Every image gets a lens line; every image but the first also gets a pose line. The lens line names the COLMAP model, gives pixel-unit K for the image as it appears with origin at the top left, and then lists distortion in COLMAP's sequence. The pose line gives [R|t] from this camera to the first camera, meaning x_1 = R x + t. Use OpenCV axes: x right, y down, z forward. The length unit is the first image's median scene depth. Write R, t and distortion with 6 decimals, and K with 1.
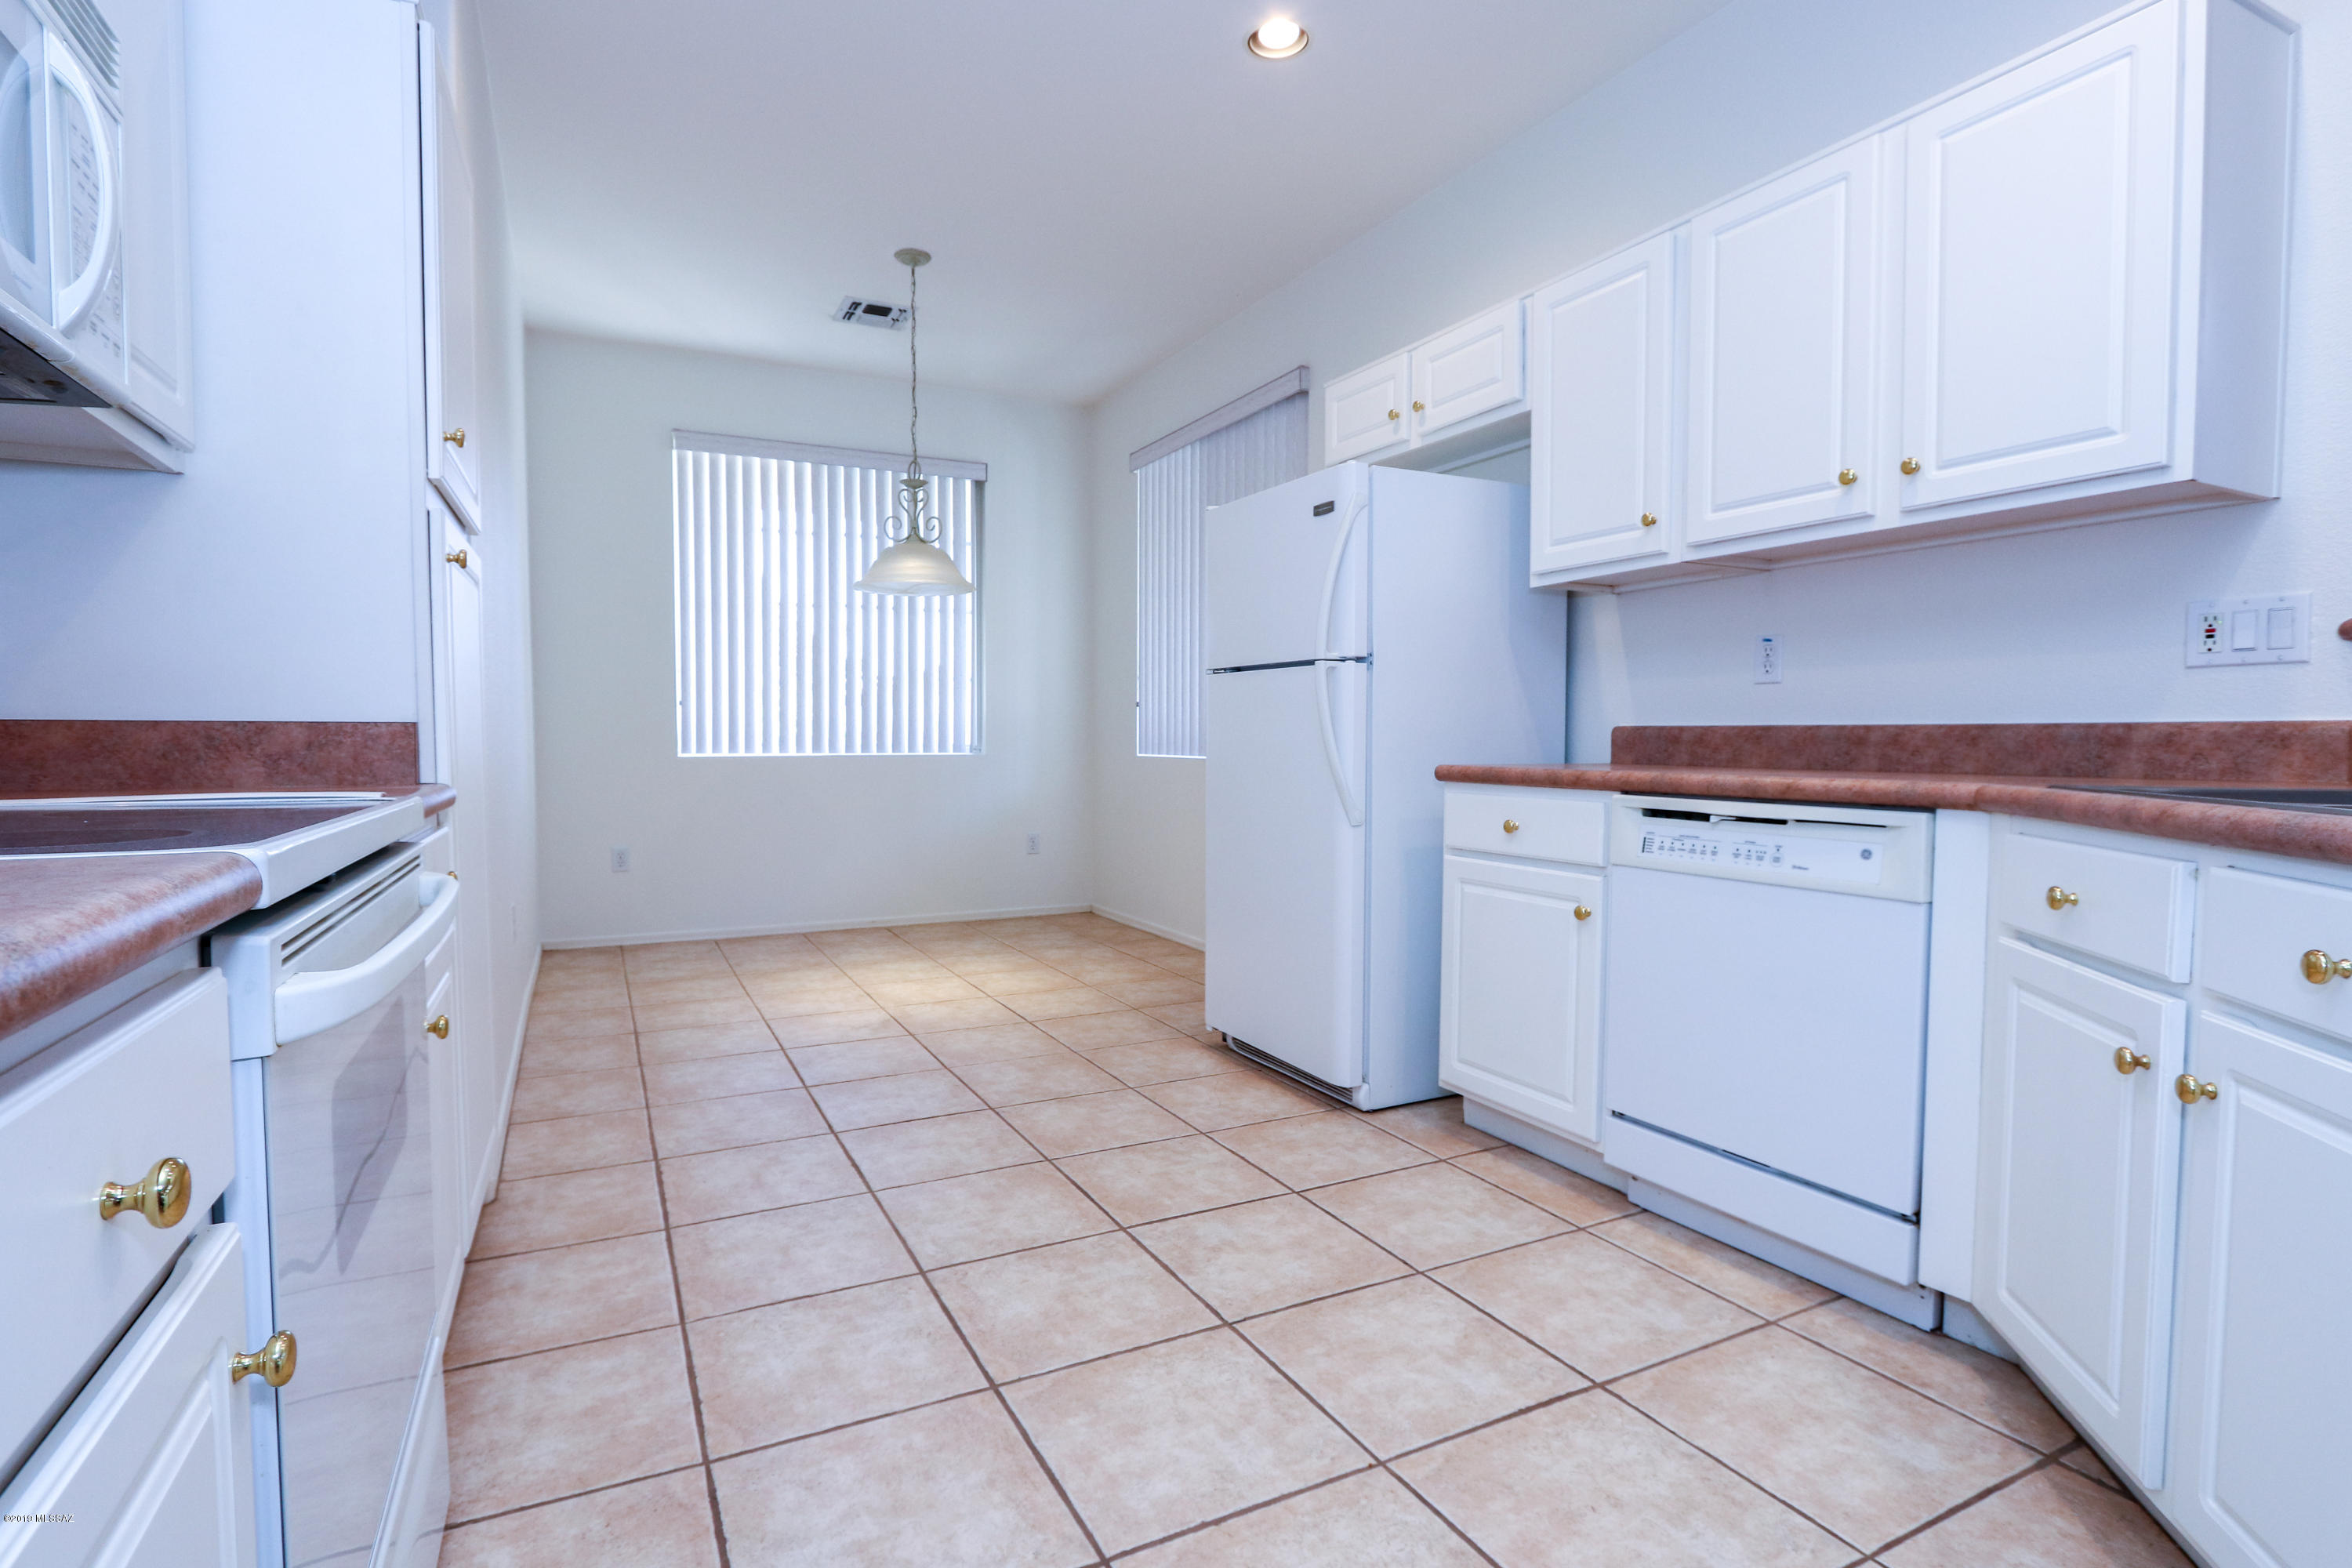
lens RADIAL K [[1109.2, 0, 1153.3], [0, 1109.2, 777.3], [0, 0, 1]] dist [-0.024687, 0.003425]
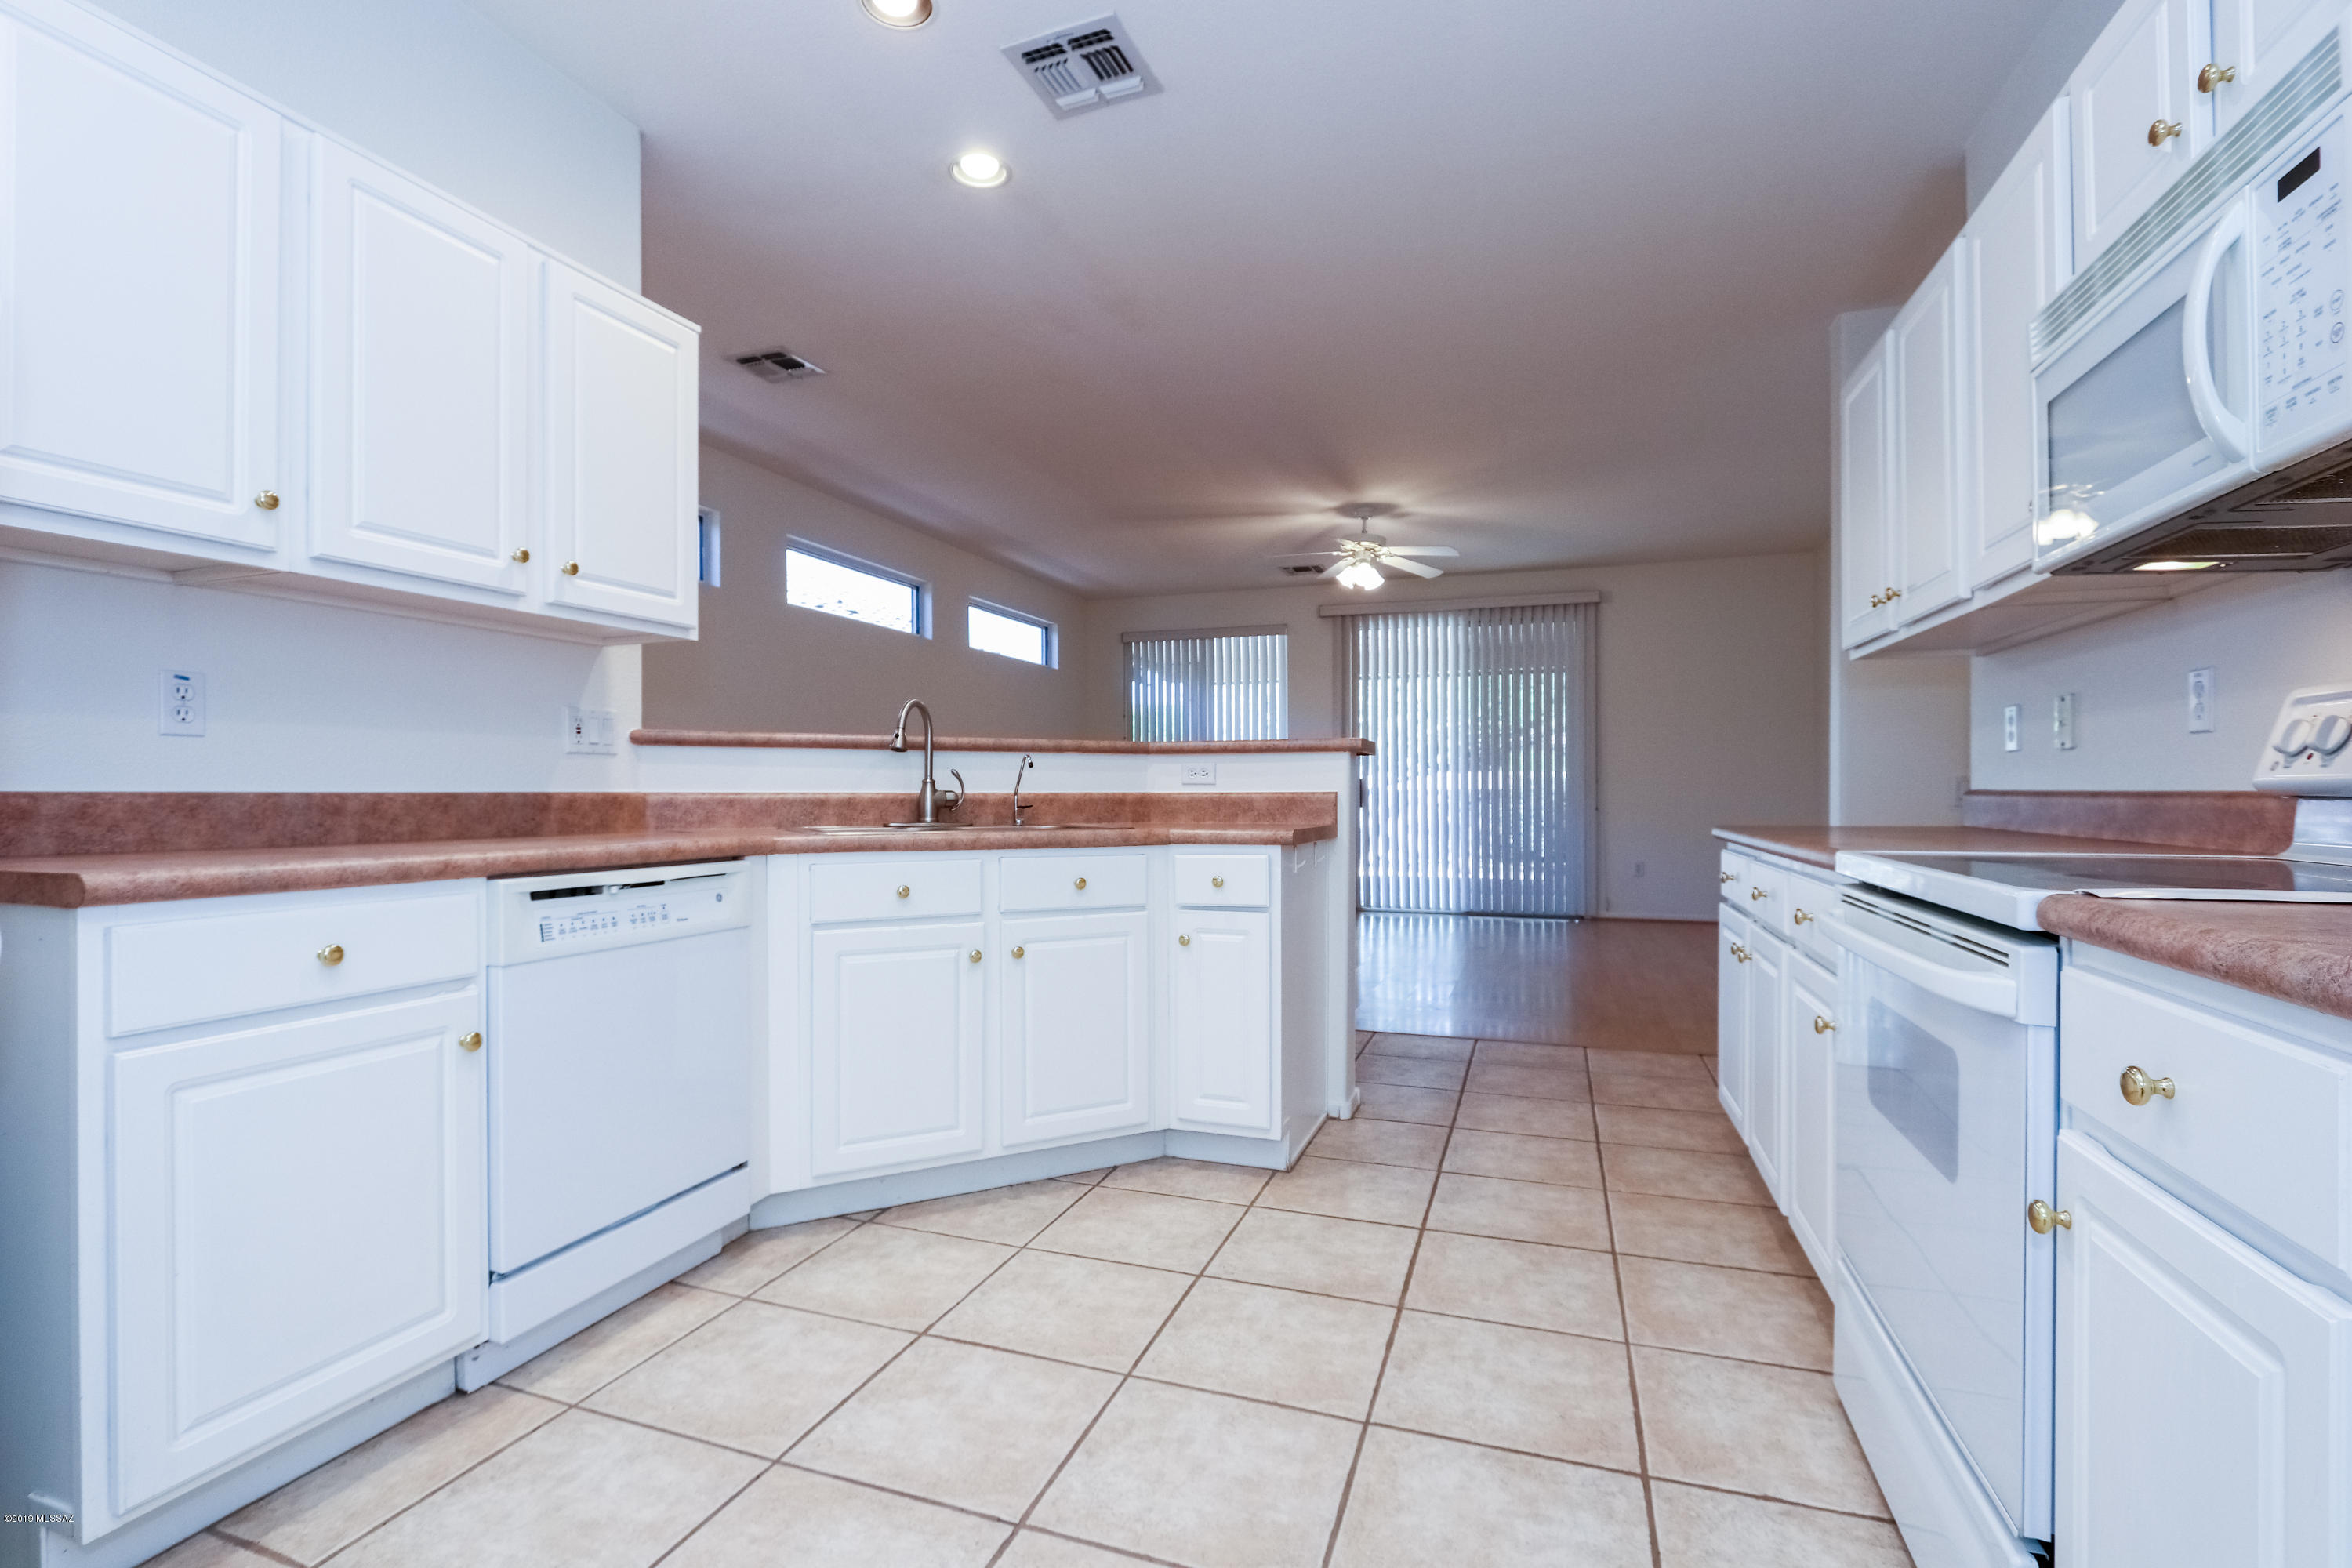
lens RADIAL K [[1109.2, 0, 1121.5], [0, 1109.2, 795.1], [0, 0, 1]] dist [-0.024687, 0.003425]
pose [[-0.673998, 0.000510, 0.738733, -0.552148], [0.030385, 0.999173, 0.027032, -0.062138], [-0.738108, 0.040666, -0.673456, 1.385600]]
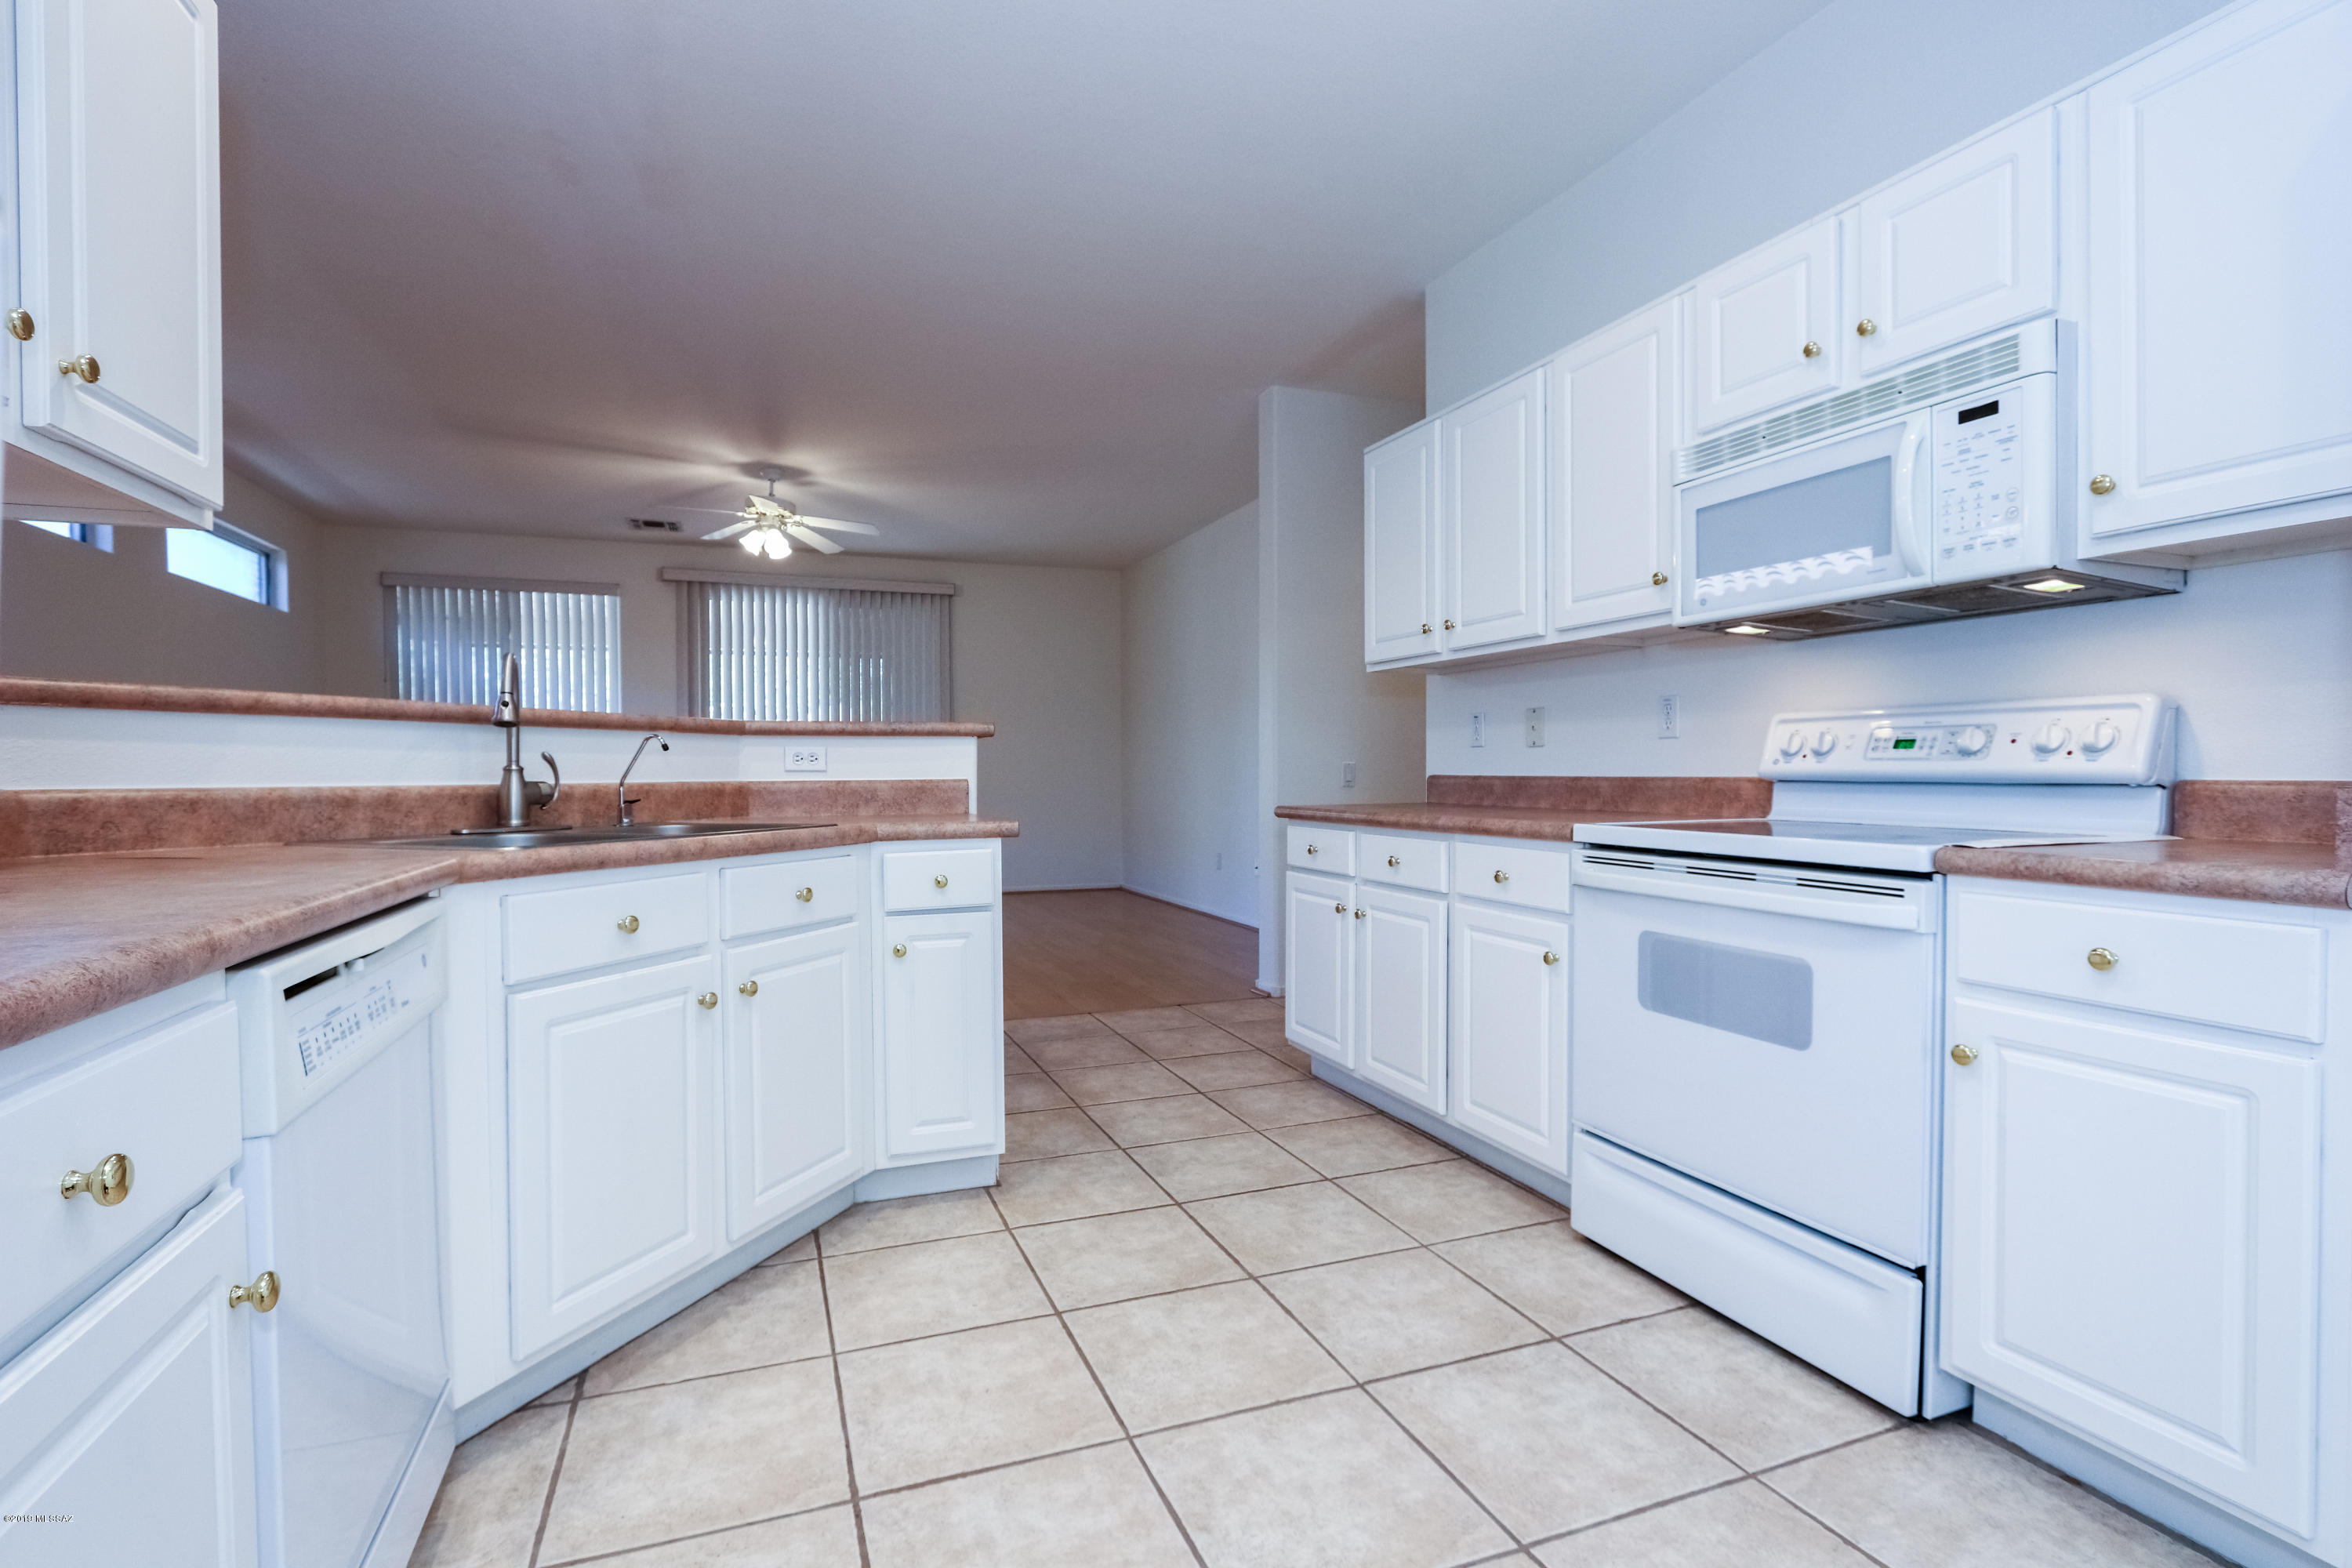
lens RADIAL K [[1109.2, 0, 1169.0], [0, 1109.2, 798.3], [0, 0, 1]] dist [-0.024687, 0.003425]
pose [[-0.995316, 0.003798, 0.096599, 0.040608], [0.009806, 0.998041, 0.061788, -0.080104], [-0.096175, 0.062446, -0.993404, 1.572362]]
